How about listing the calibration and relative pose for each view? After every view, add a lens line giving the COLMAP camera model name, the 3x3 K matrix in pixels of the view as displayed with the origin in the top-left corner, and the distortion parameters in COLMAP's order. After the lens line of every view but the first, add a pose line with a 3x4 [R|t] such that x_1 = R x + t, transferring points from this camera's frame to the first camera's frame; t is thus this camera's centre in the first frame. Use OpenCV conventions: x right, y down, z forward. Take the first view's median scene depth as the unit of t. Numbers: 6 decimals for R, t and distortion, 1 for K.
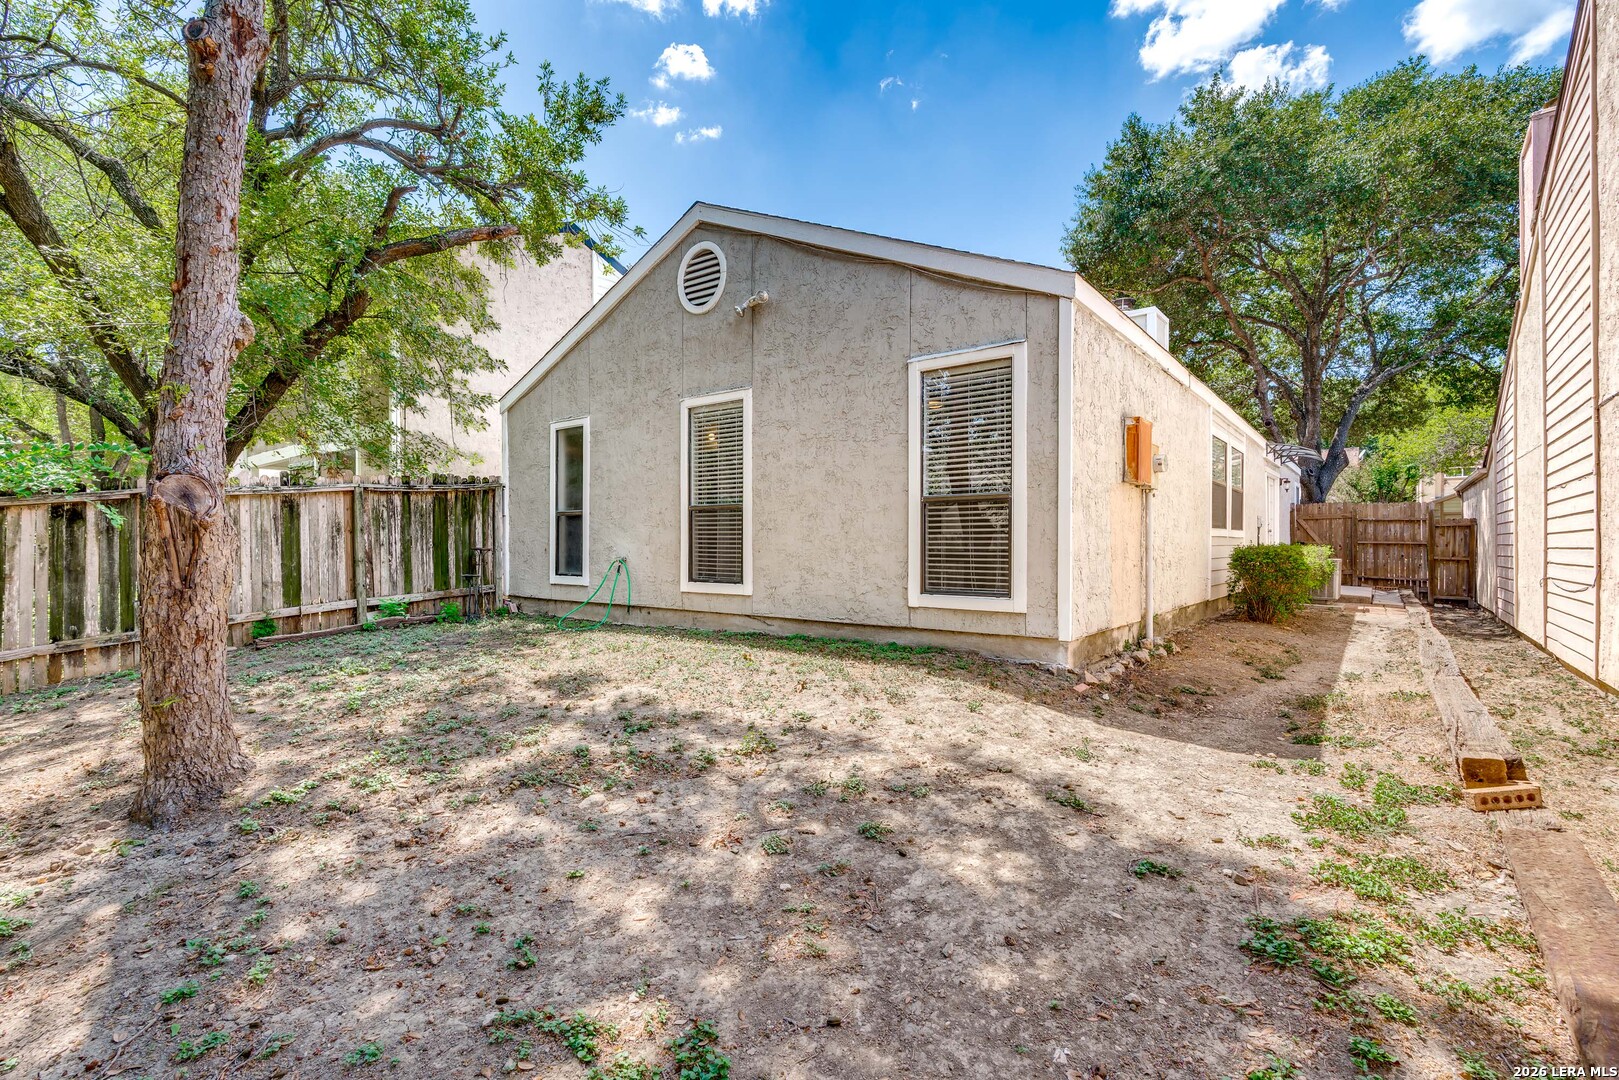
lens RADIAL K [[730.1, 0, 799.6], [0, 730.1, 537.2], [0, 0, 1]] dist [-0.014106, 0.006198]
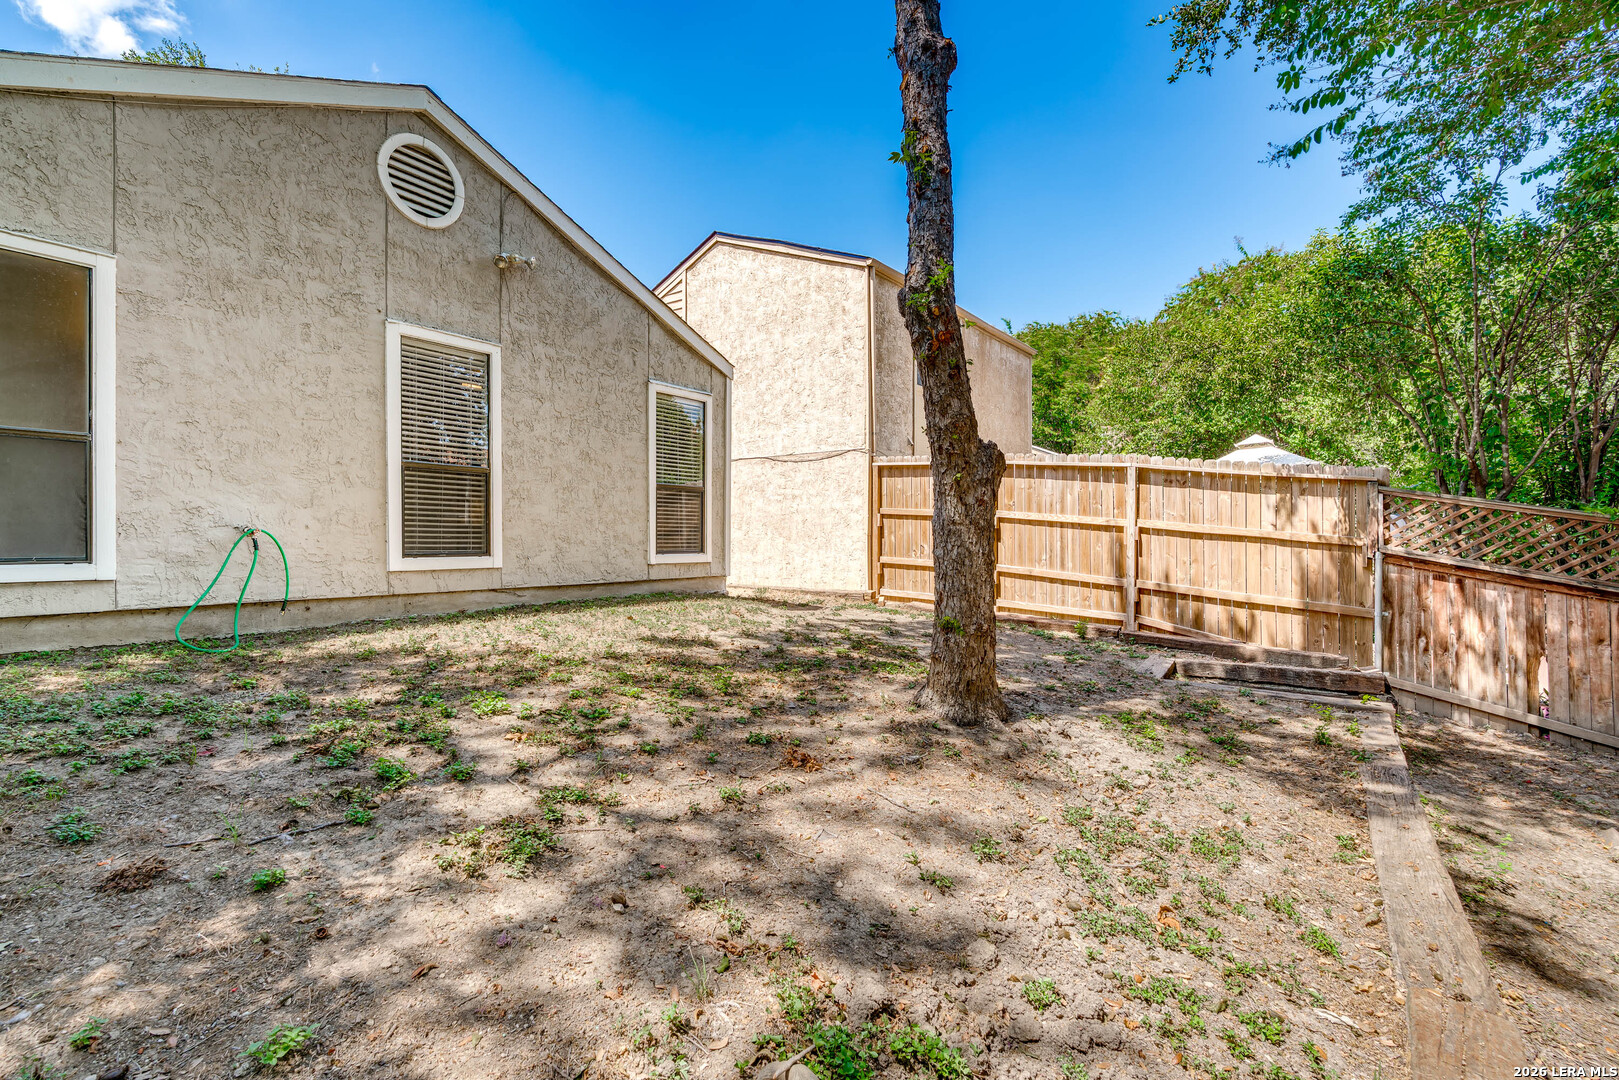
lens RADIAL K [[730.1, 0, 799.6], [0, 730.1, 537.2], [0, 0, 1]] dist [-0.014106, 0.006198]
pose [[-0.019273, 0.007640, 0.999785, -1.024730], [-0.006096, 0.999951, -0.007758, 0.046441], [-0.999796, -0.006244, -0.019225, 0.644932]]
